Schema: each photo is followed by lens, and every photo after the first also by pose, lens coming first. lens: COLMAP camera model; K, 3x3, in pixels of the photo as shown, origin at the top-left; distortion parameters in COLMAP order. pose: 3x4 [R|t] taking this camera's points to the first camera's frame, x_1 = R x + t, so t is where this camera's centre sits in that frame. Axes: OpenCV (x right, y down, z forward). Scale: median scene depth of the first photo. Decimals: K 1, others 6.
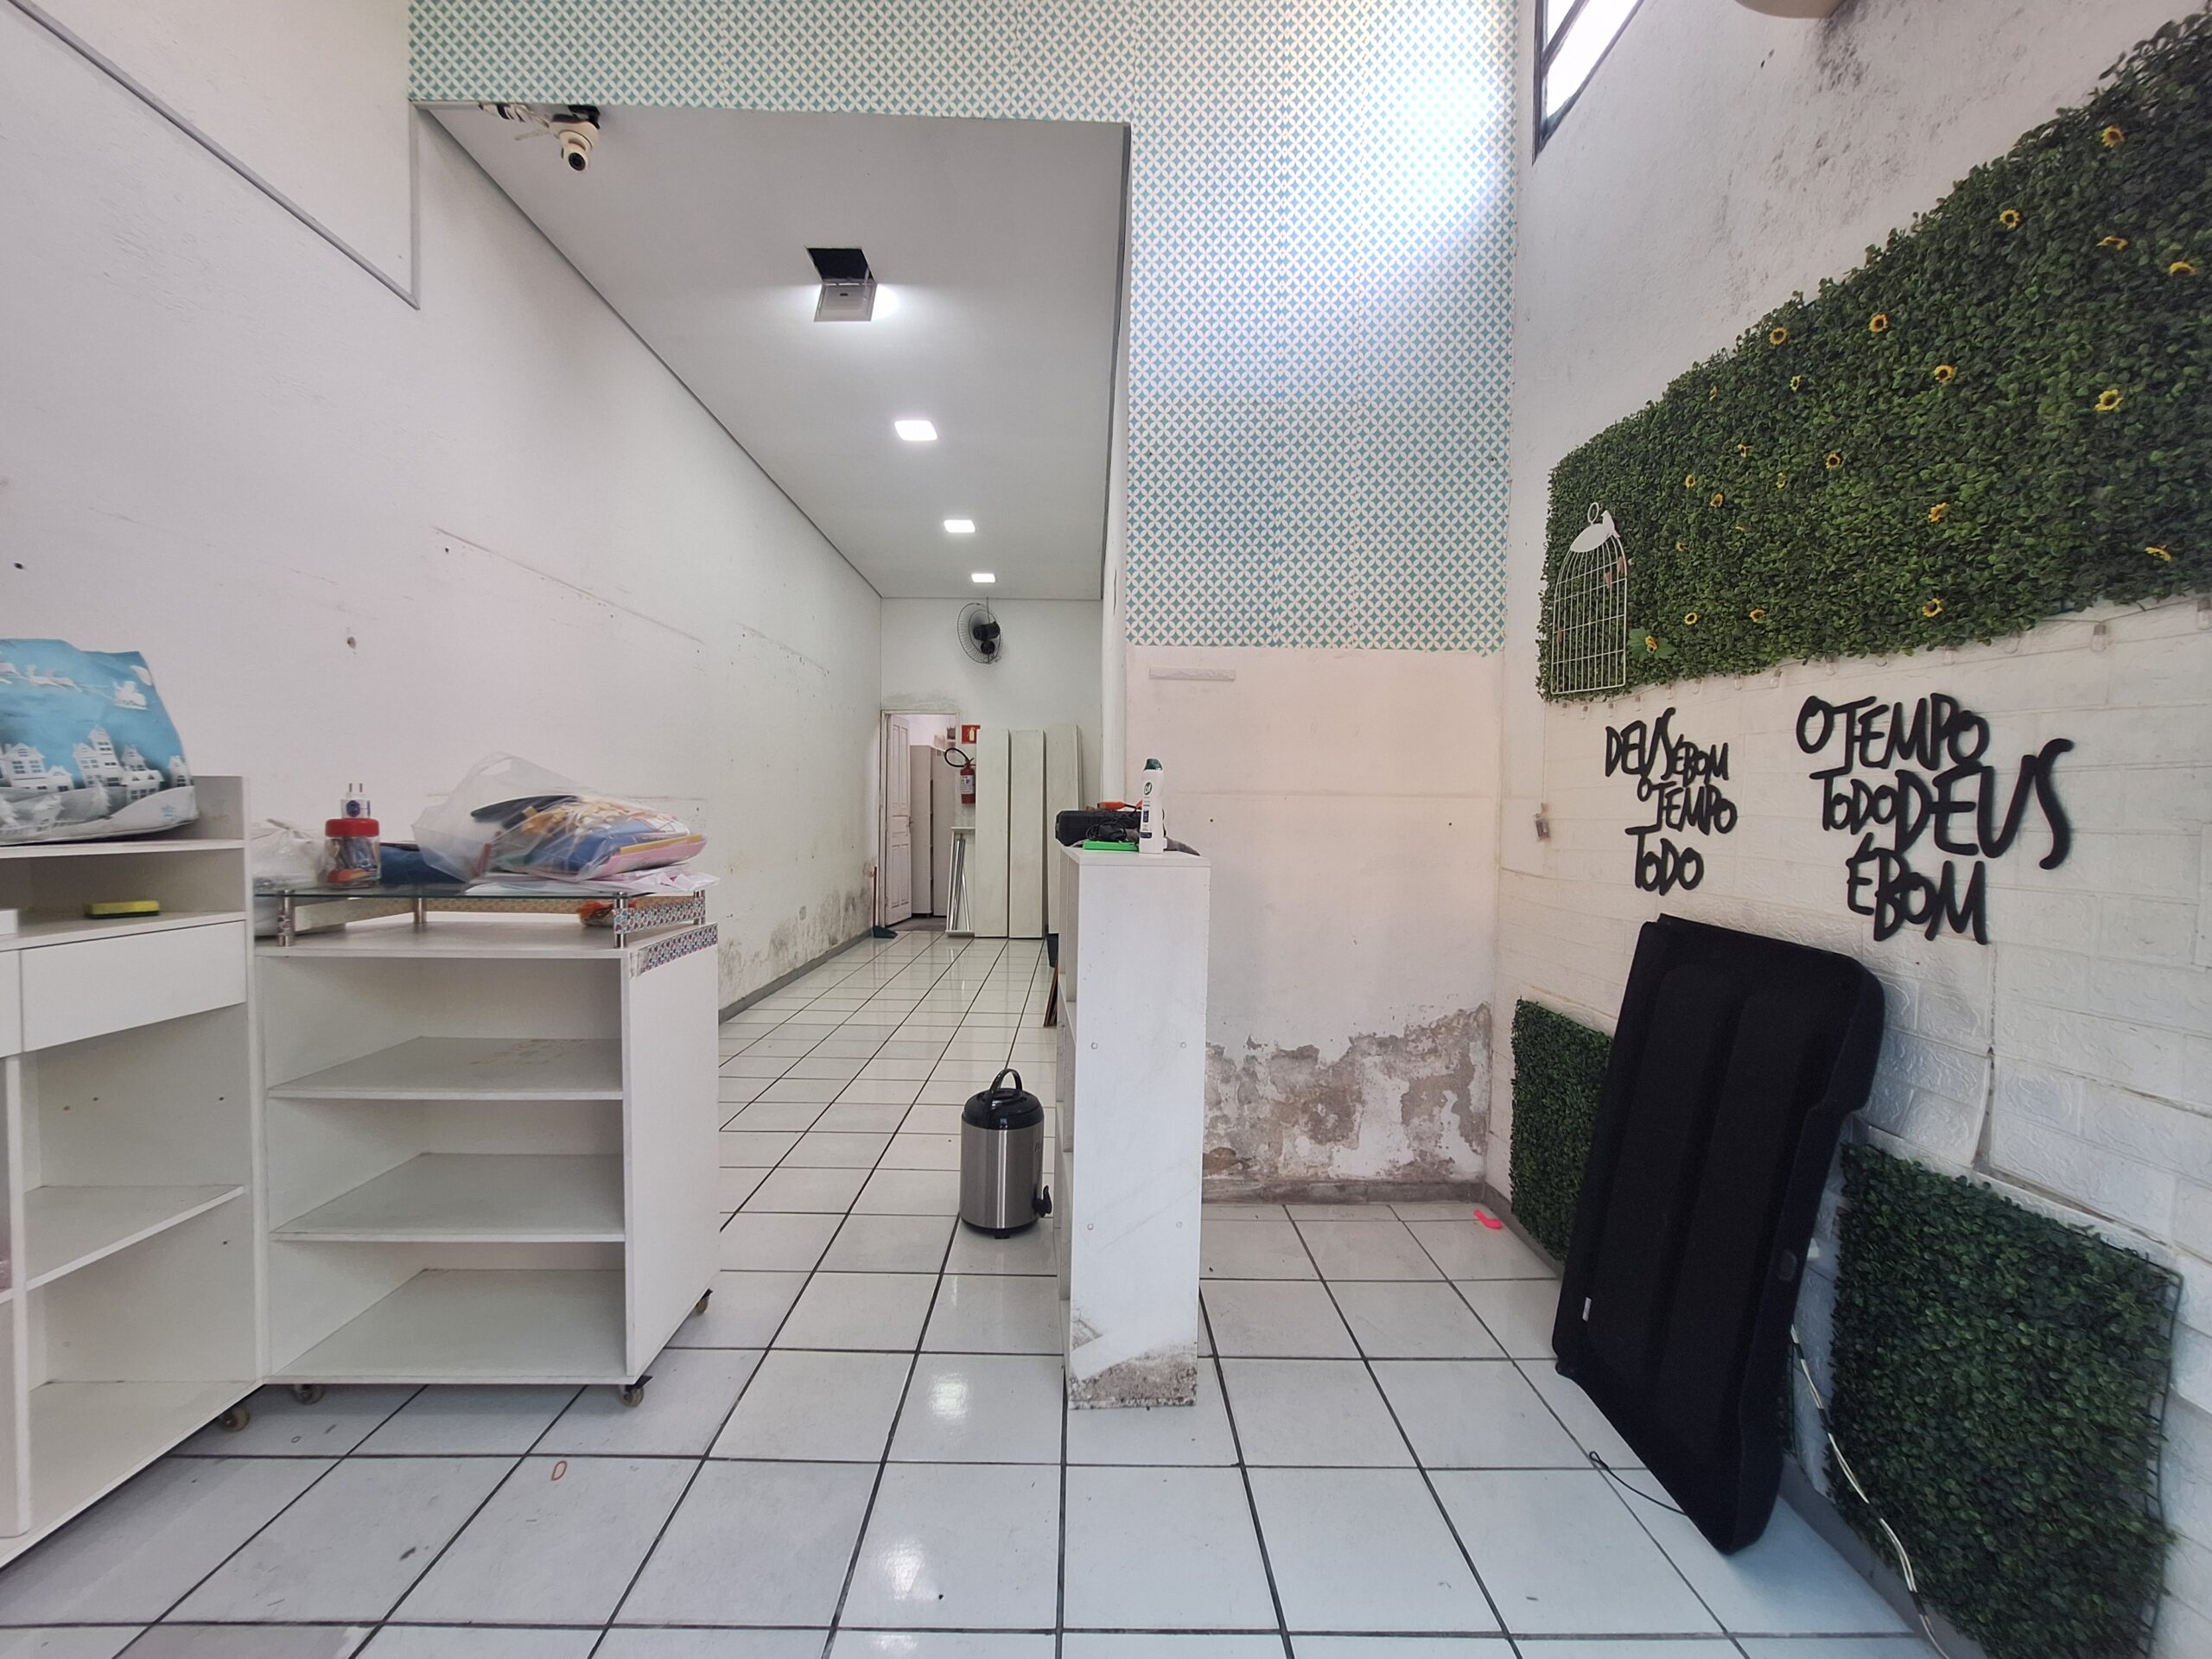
lens RADIAL K [[880.6, 0, 1093.1], [0, 880.6, 838.5], [0, 0, 1]] dist [-0.002667, 0.000276]
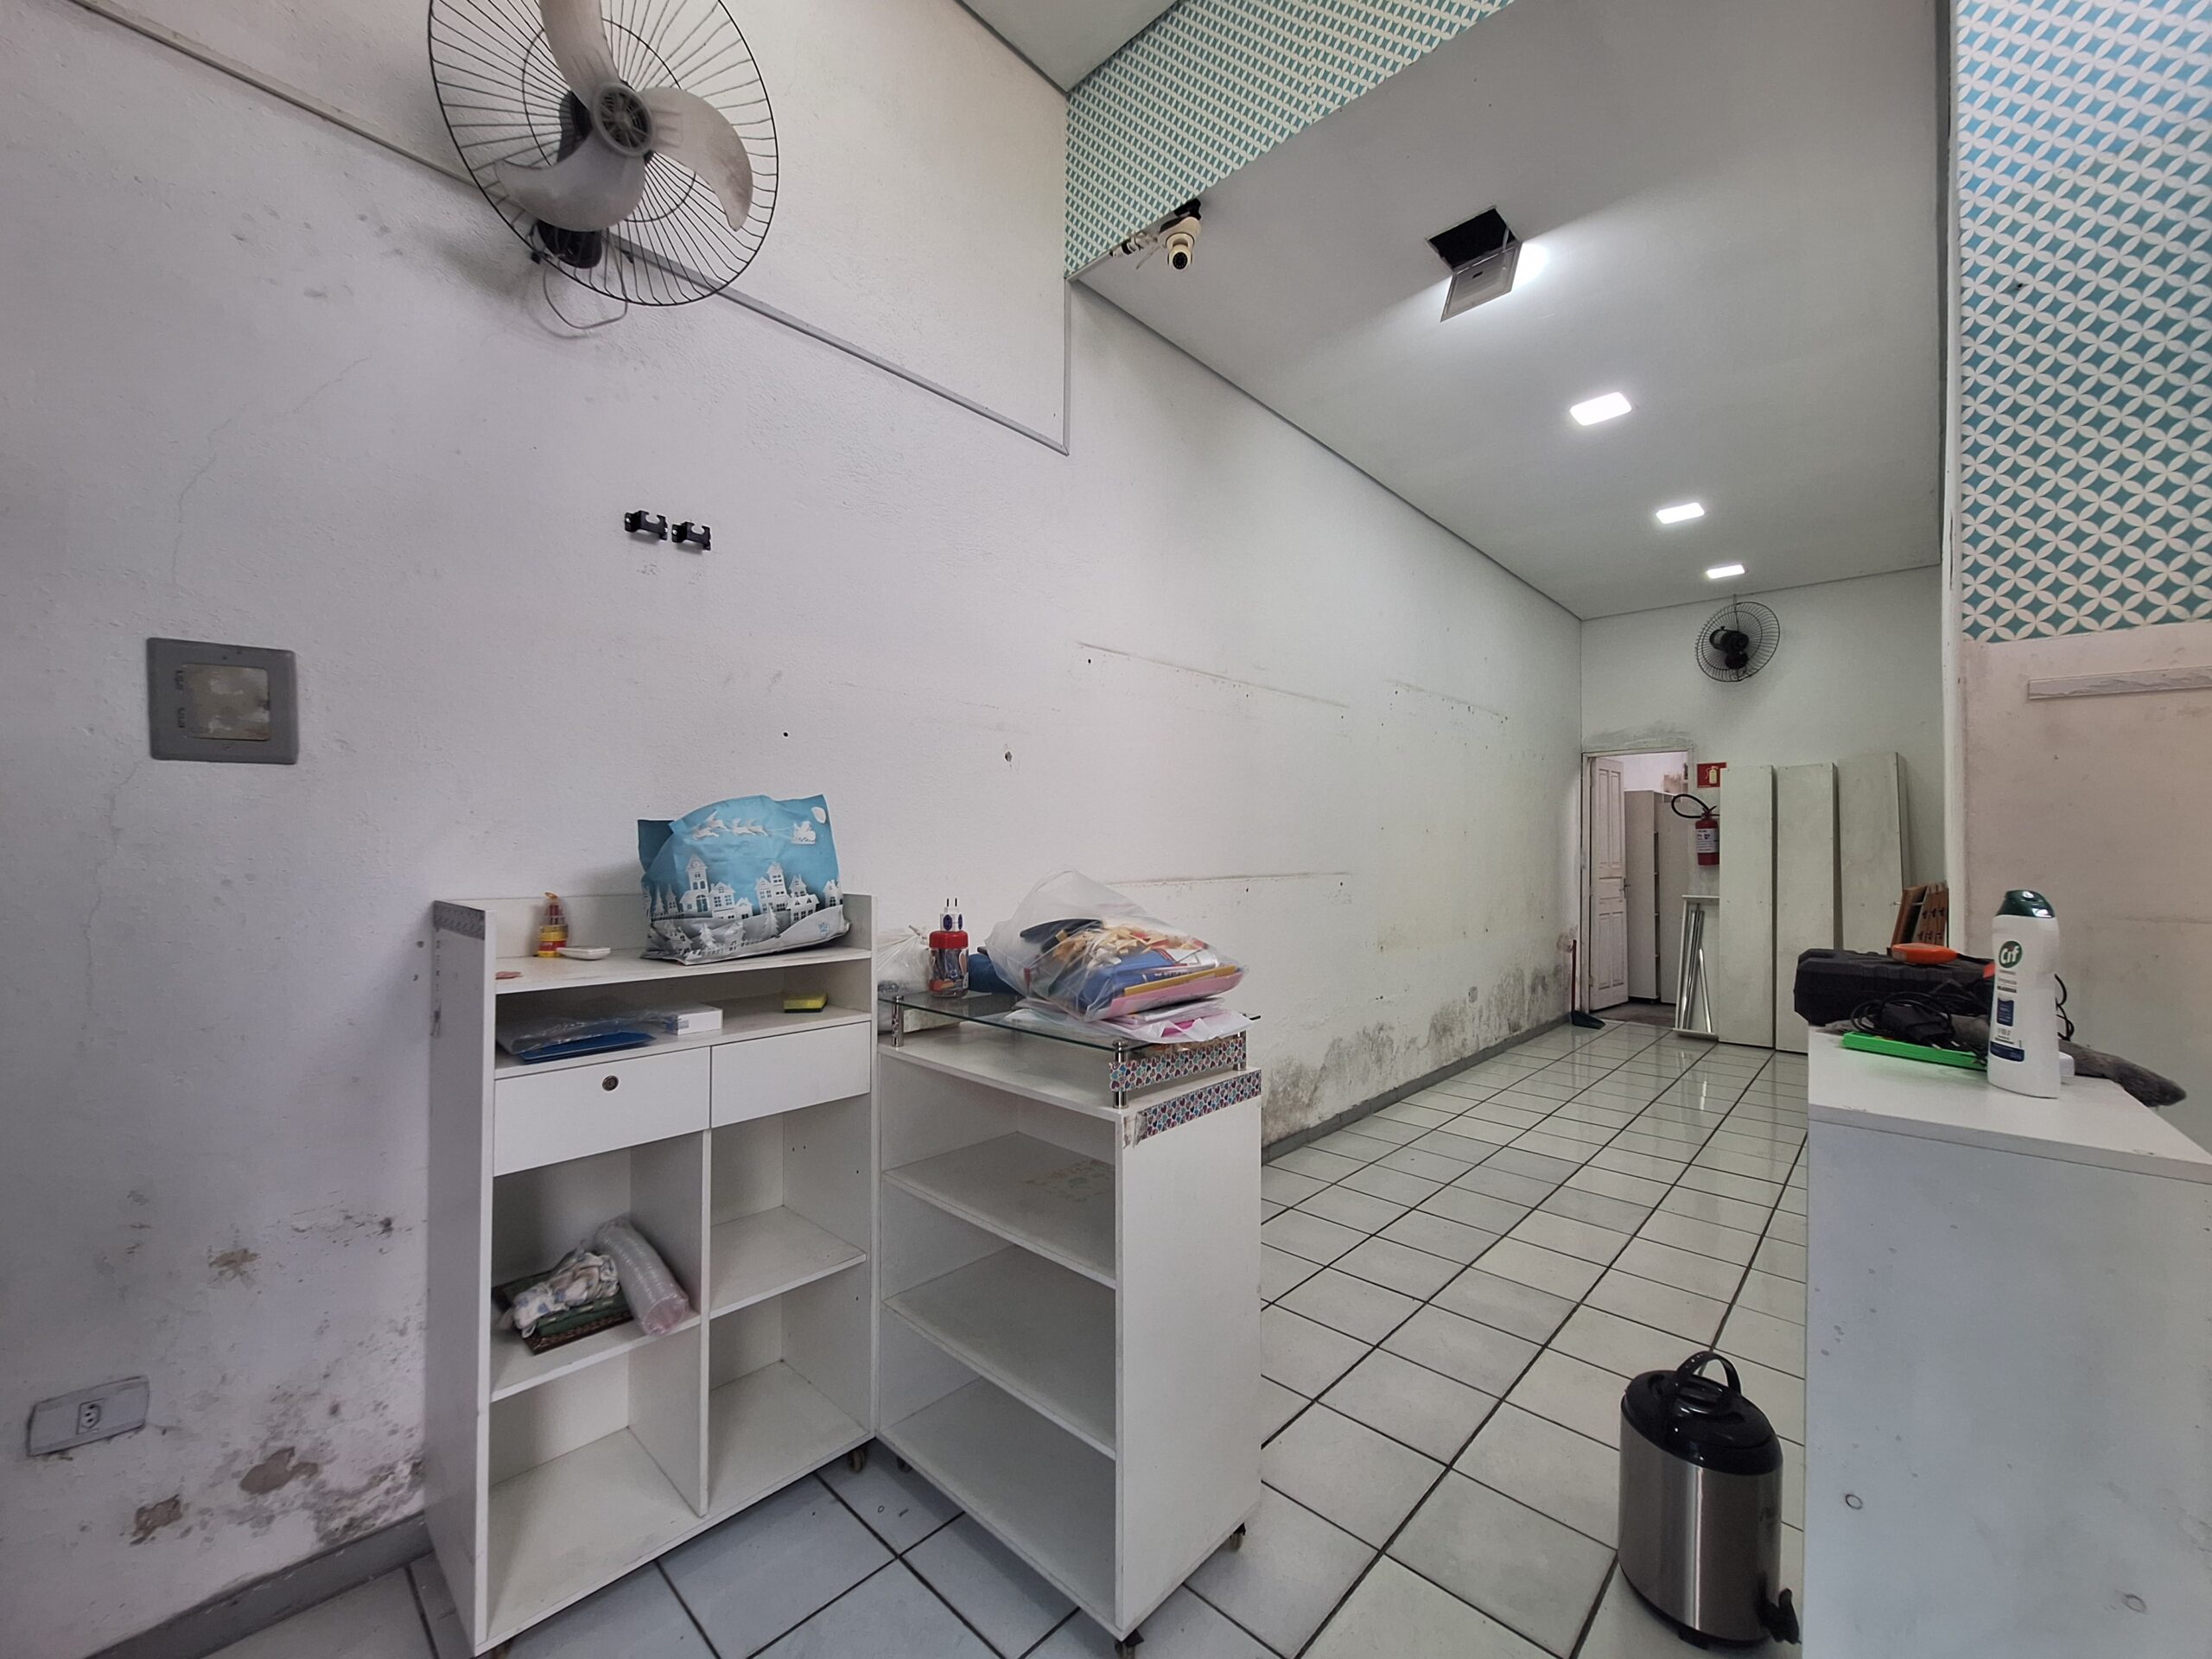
lens RADIAL K [[880.6, 0, 1087.2], [0, 880.6, 834.9], [0, 0, 1]] dist [-0.002667, 0.000276]
pose [[0.713381, -0.014901, -0.700618, 0.031277], [-0.021274, 0.998853, -0.042905, -0.069699], [0.700453, 0.045512, 0.712246, 0.239356]]
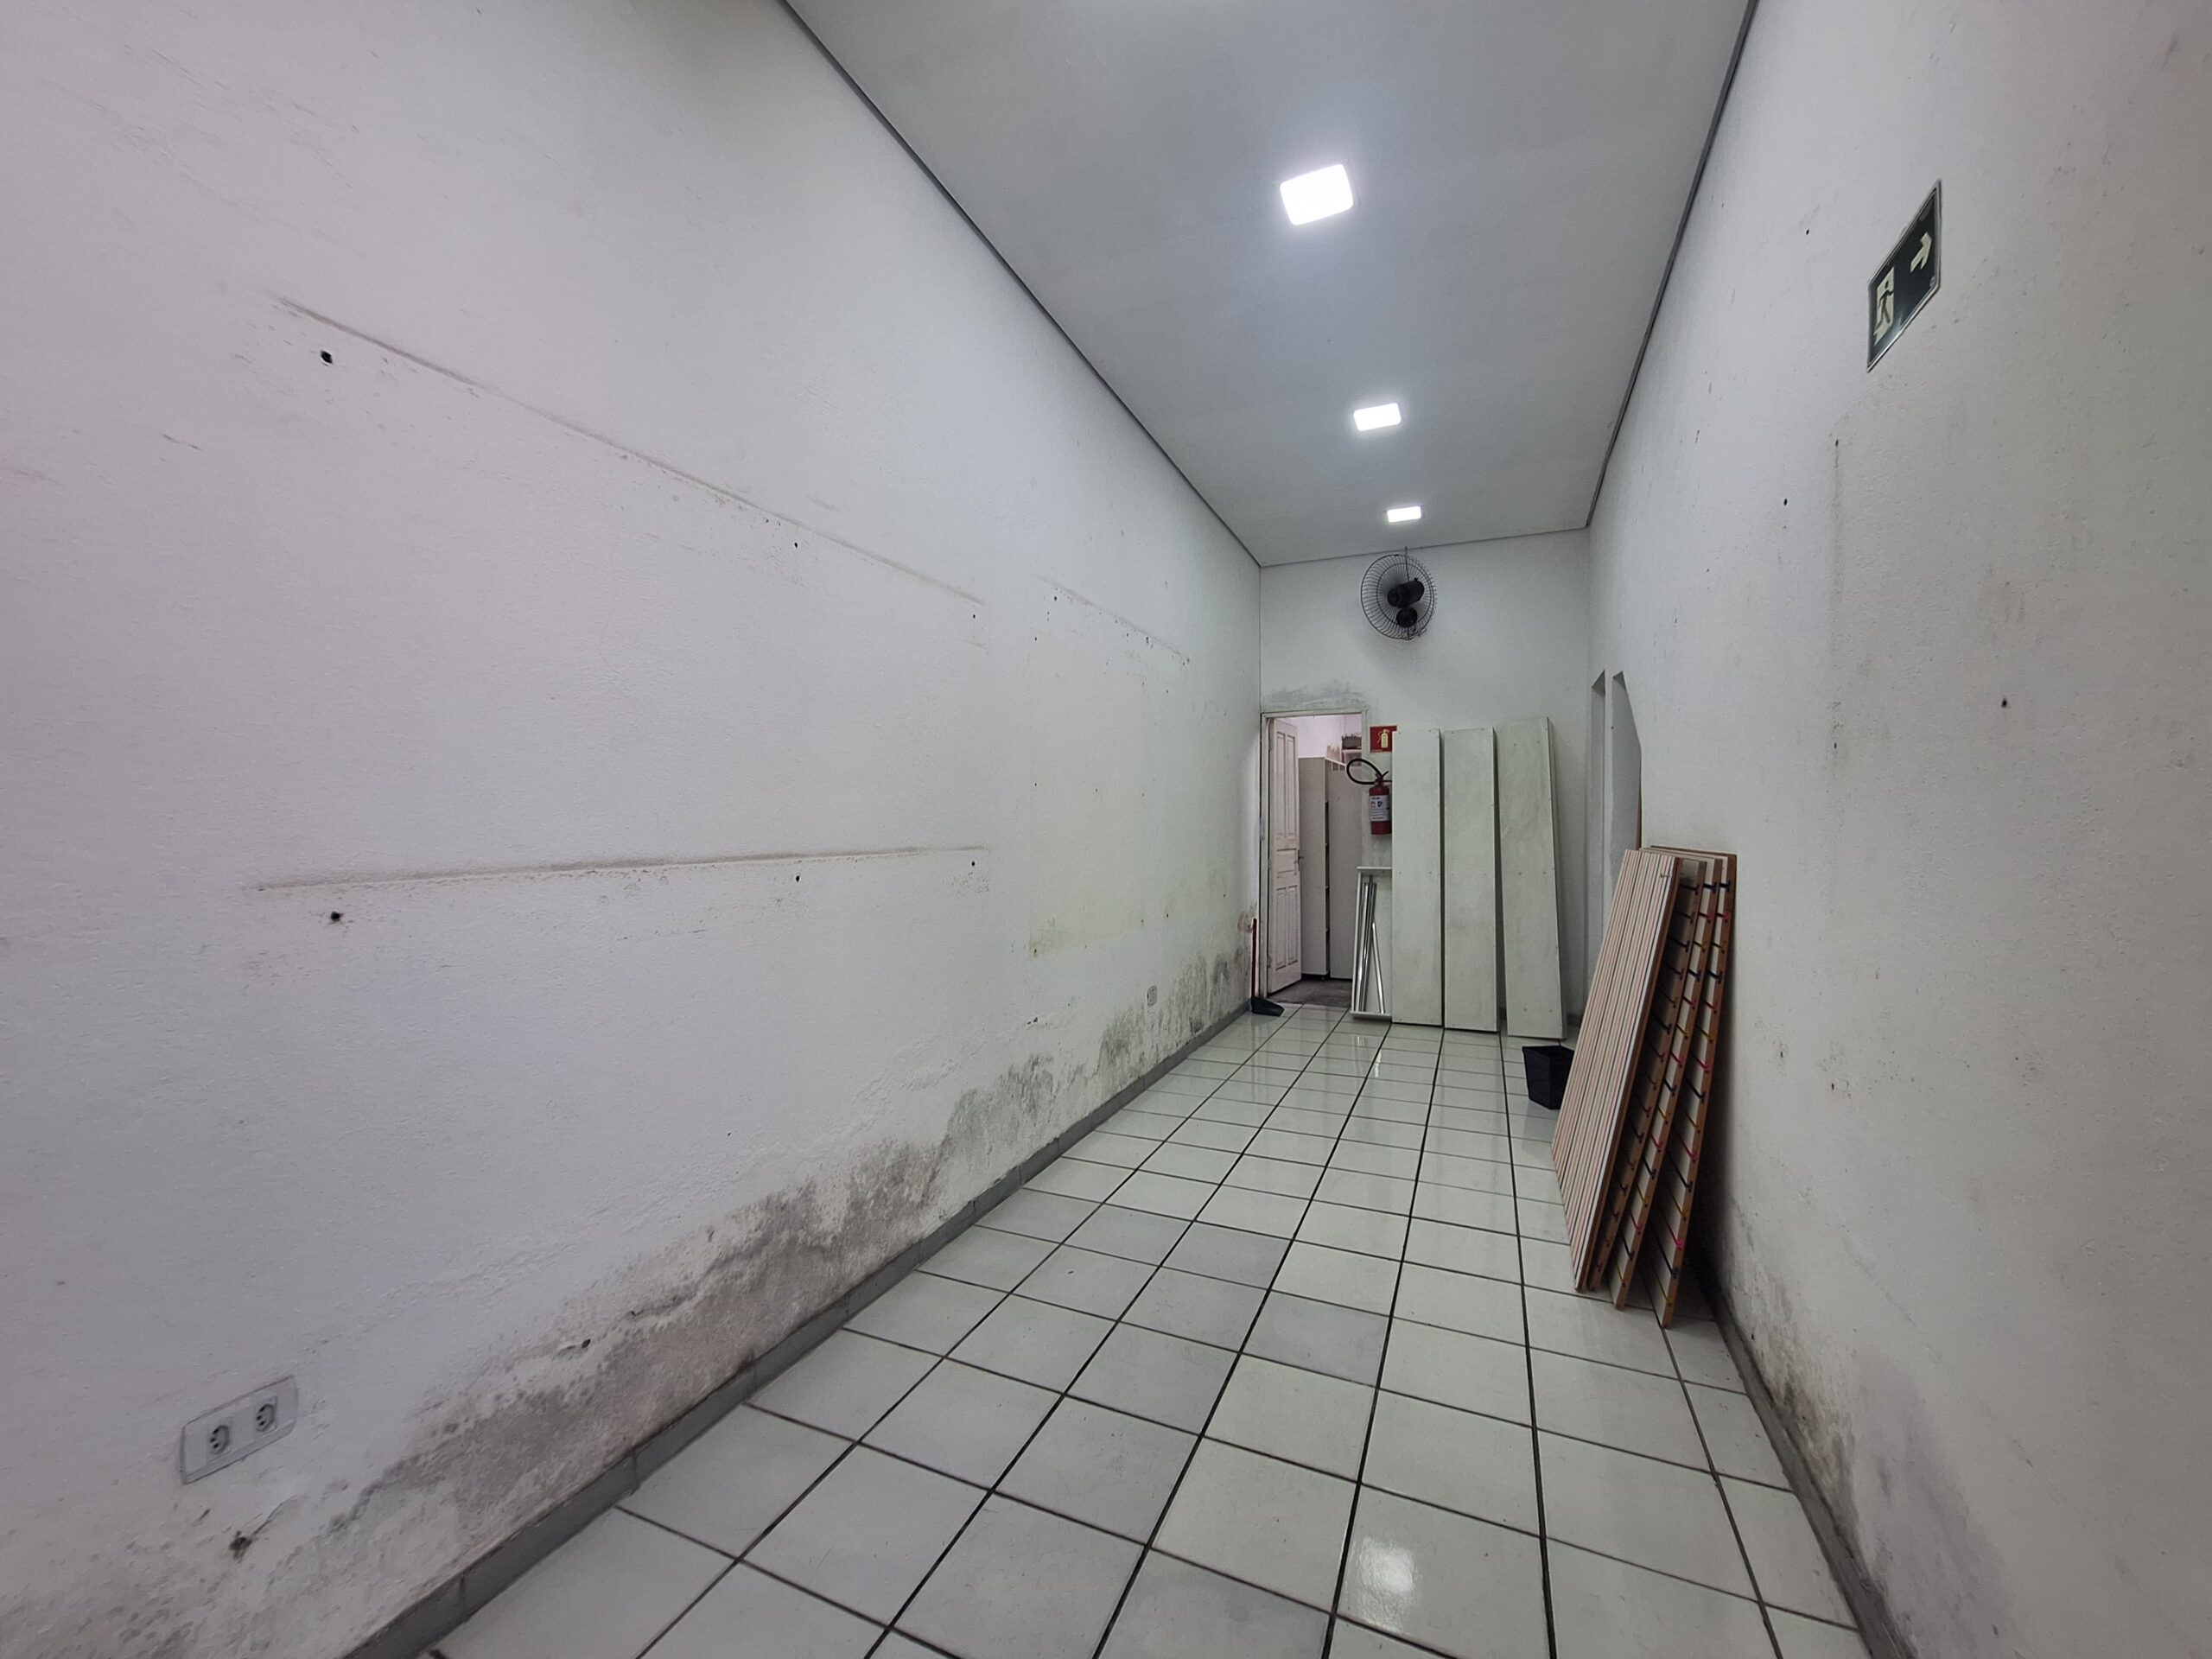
lens RADIAL K [[880.6, 0, 1103.0], [0, 880.6, 819.8], [0, 0, 1]] dist [-0.002667, 0.000276]
pose [[0.914056, -0.012610, -0.405392, -0.184890], [-0.003933, 0.999194, -0.039948, -0.070615], [0.405569, 0.038109, 0.913269, 0.801365]]
